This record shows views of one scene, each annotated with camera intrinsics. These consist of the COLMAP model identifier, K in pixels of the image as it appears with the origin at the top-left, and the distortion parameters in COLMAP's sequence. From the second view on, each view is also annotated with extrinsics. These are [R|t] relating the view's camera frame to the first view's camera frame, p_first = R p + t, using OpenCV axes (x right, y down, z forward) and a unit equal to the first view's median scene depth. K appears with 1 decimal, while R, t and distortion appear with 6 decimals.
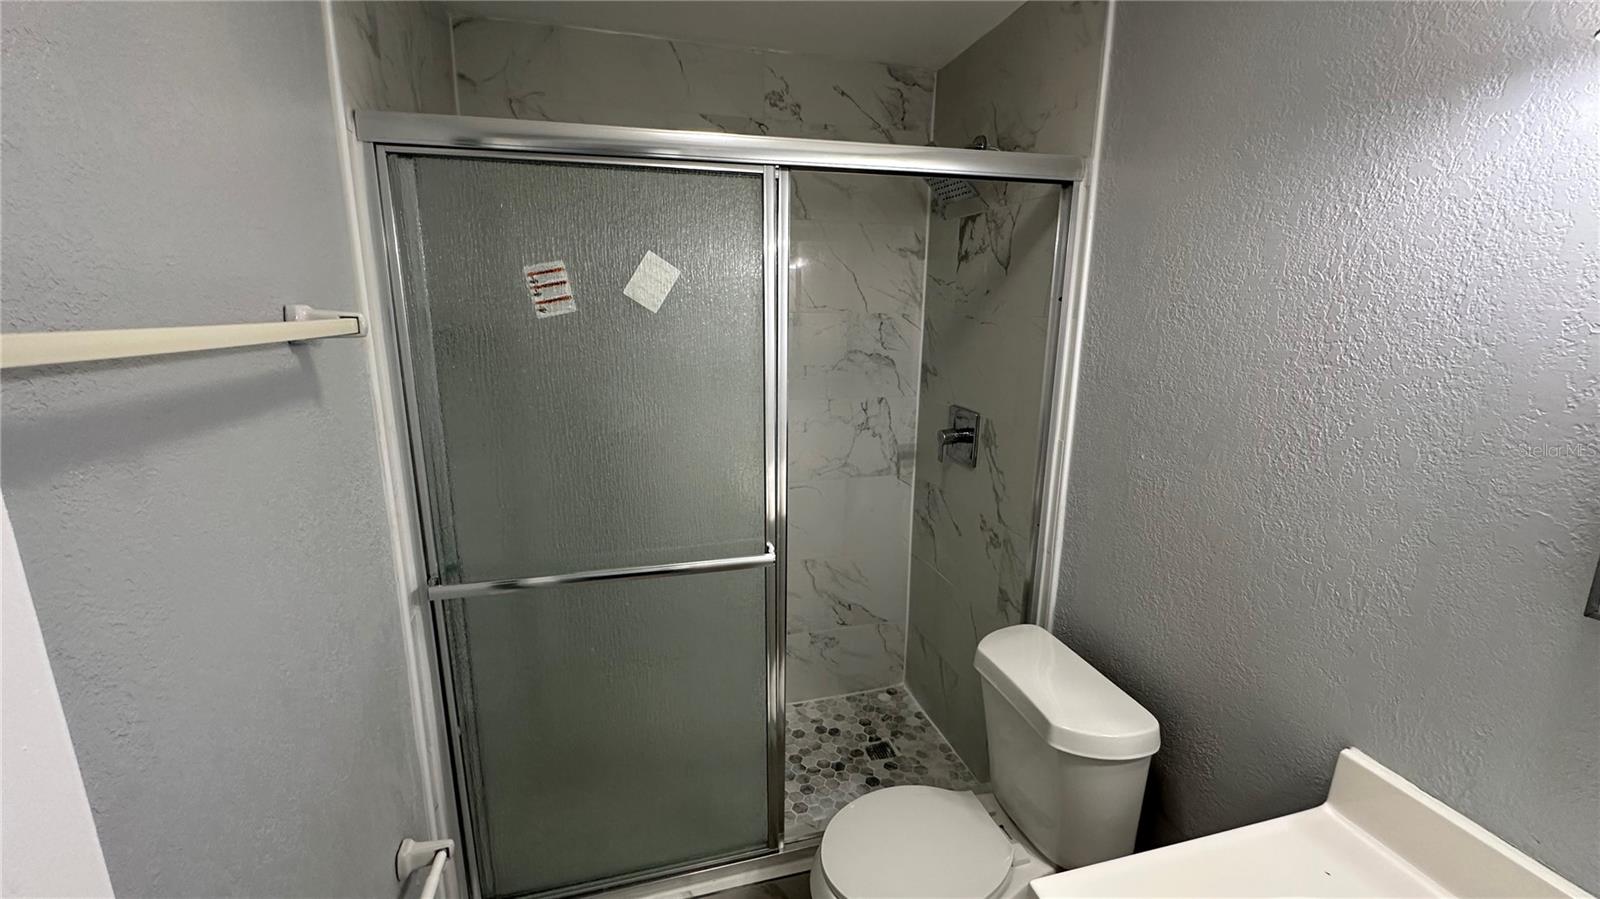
lens RADIAL K [[639.7, 0, 803.2], [0, 639.7, 445.9], [0, 0, 1]] dist [-0.001823, 0.000437]
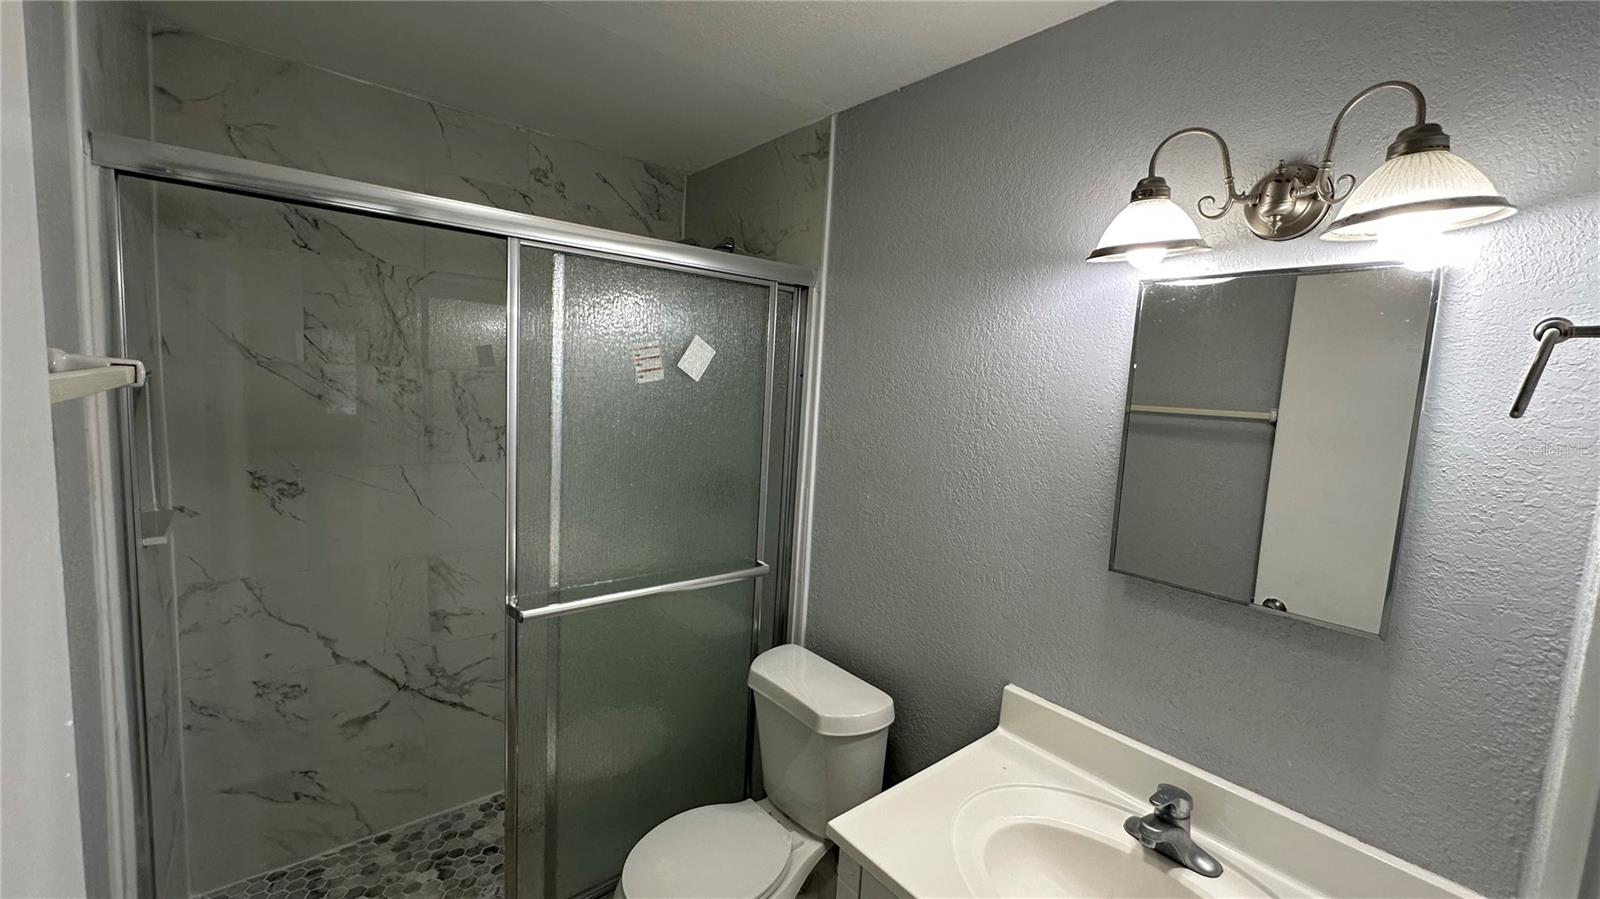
lens RADIAL K [[640.3, 0, 801.7], [0, 640.3, 446.3], [0, 0, 1]] dist [-0.002201, -0.000124]
pose [[0.903191, -0.001550, 0.429236, -0.121897], [0.042980, 0.995294, -0.086845, 0.016343], [-0.427082, 0.096887, 0.899007, -0.105419]]
